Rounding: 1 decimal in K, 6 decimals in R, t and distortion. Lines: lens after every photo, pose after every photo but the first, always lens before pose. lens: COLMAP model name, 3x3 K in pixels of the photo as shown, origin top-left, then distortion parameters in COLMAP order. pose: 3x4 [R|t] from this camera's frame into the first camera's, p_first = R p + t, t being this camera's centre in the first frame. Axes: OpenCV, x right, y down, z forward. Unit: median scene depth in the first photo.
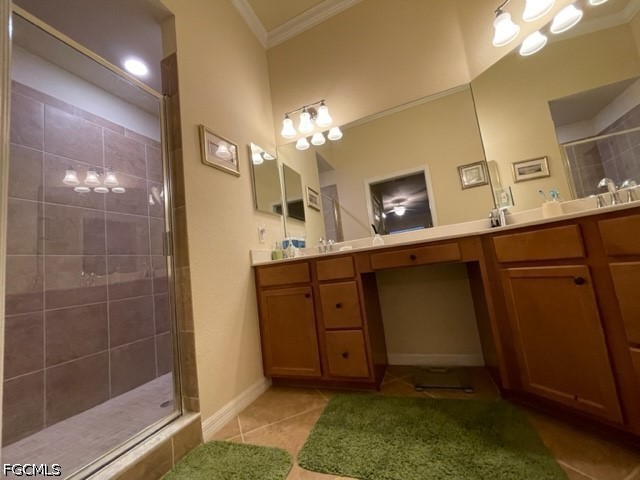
lens RADIAL K [[257.2, 0, 320.0], [0, 257.2, 240.0], [0, 0, 1]] dist [0.000985, 0.000463]
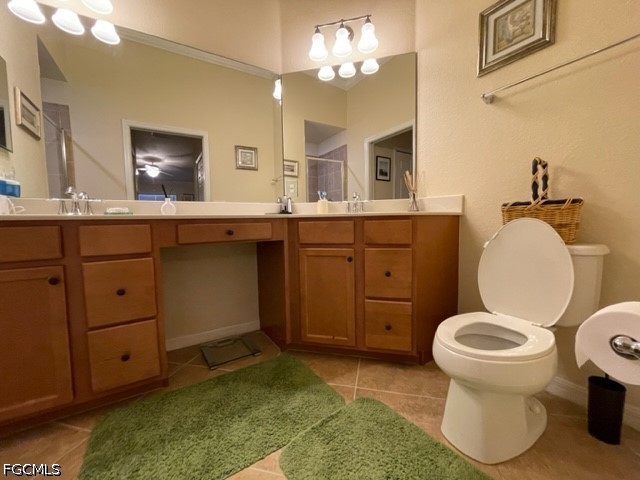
lens RADIAL K [[257.2, 0, 320.0], [0, 257.2, 240.0], [0, 0, 1]] dist [0.000985, 0.000463]
pose [[0.596577, 0.055815, 0.800612, -0.167472], [-0.141364, 0.989289, 0.036369, 0.012073], [-0.790008, -0.134874, 0.598078, 0.162739]]
